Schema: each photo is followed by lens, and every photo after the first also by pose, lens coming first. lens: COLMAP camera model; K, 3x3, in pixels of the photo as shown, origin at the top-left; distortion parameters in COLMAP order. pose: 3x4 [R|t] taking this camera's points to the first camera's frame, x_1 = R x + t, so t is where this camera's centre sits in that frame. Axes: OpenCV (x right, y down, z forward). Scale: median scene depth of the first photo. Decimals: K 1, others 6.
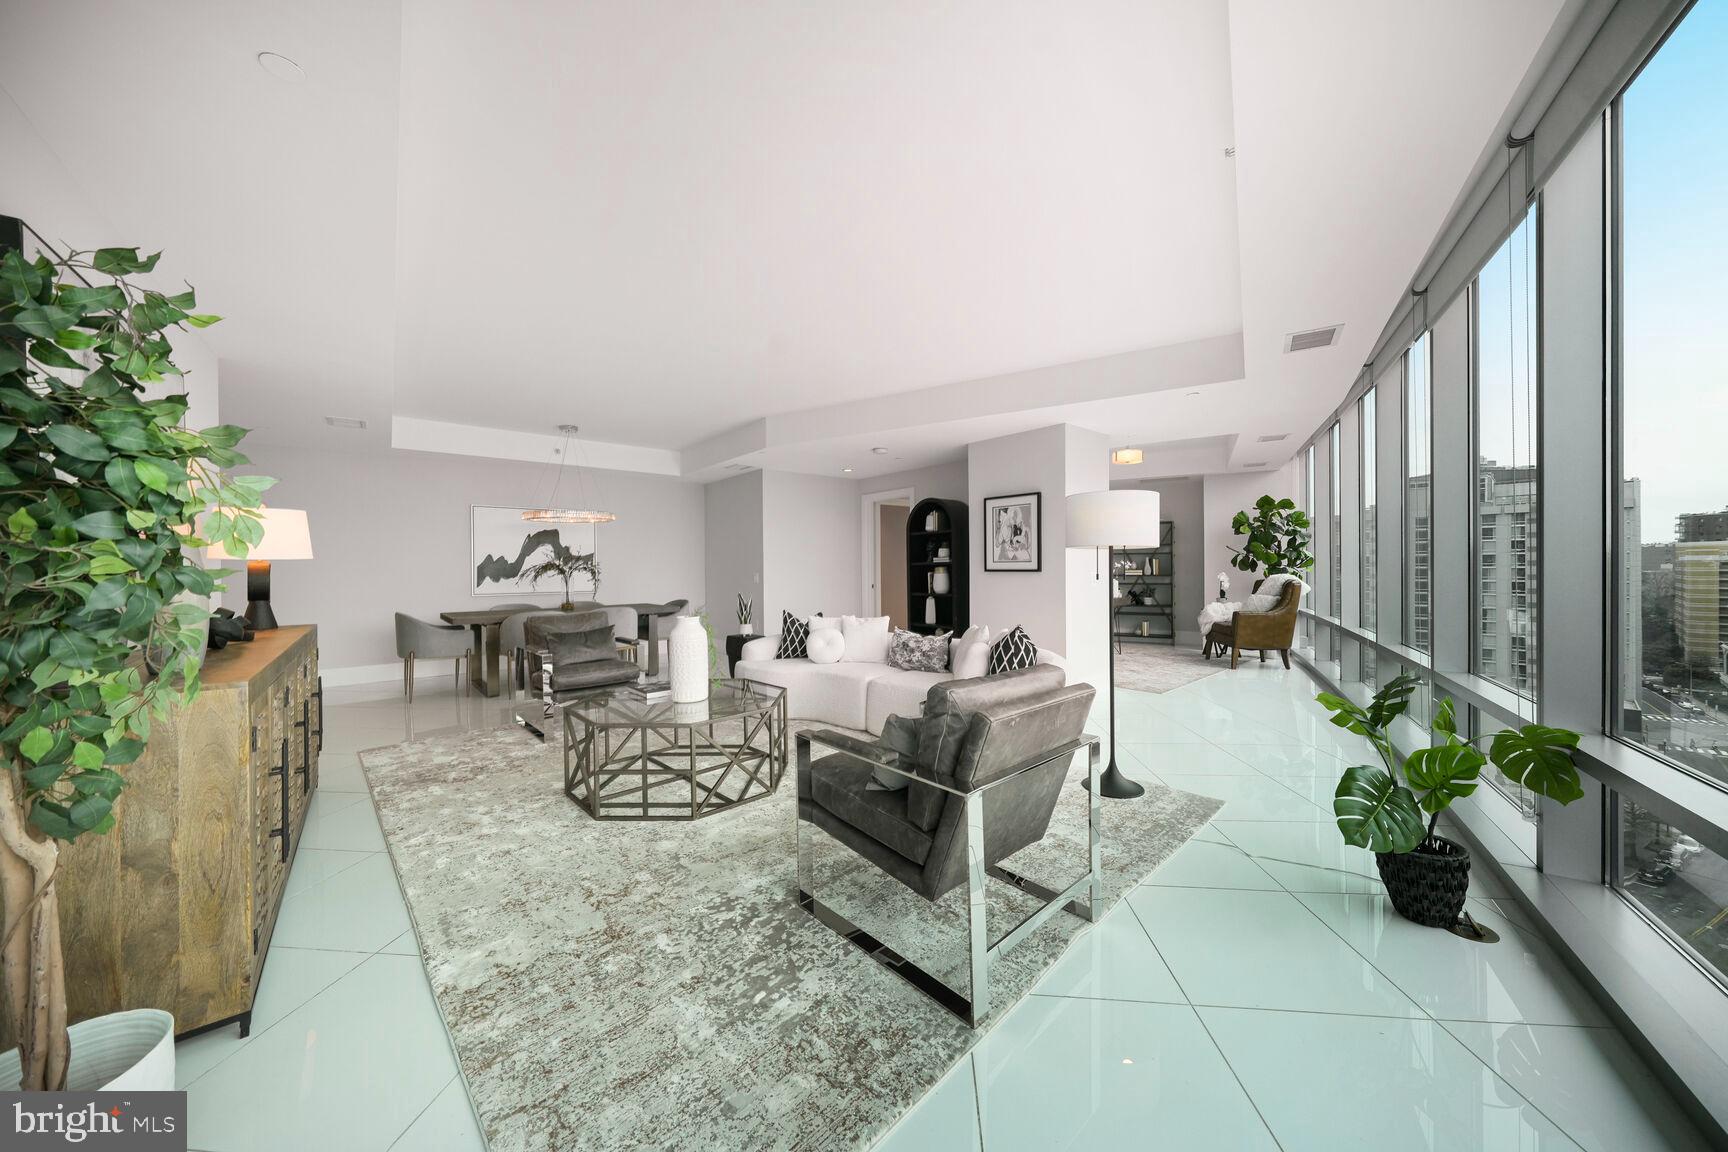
lens RADIAL K [[589.0, 0, 862.0], [0, 589.0, 566.0], [0, 0, 1]] dist [-0.000682, 0.000109]
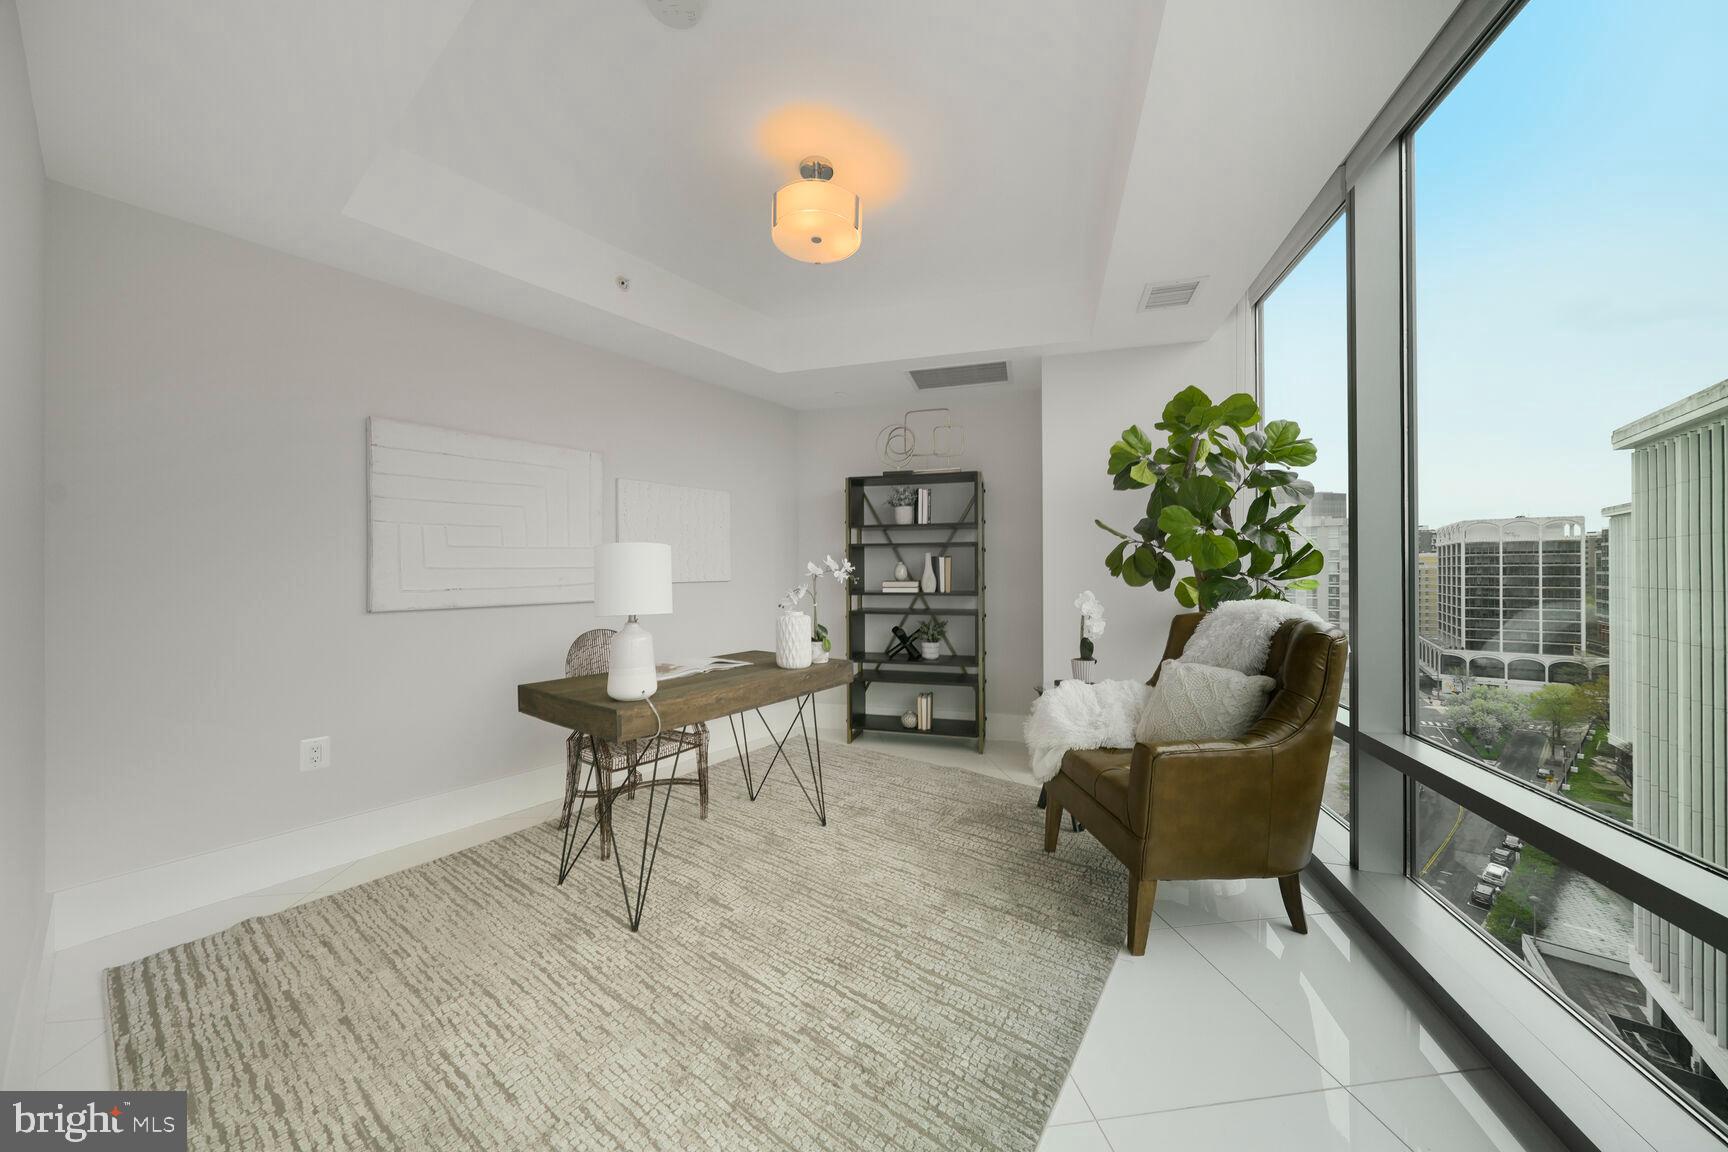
lens RADIAL K [[589.0, 0, 838.5], [0, 589.0, 571.0], [0, 0, 1]] dist [-0.000682, 0.000109]
pose [[0.984985, 0.000541, 0.172642, 0.398294], [-0.000285, 0.999999, -0.001508, -0.001049], [-0.172642, 0.001436, 0.984984, 0.667553]]
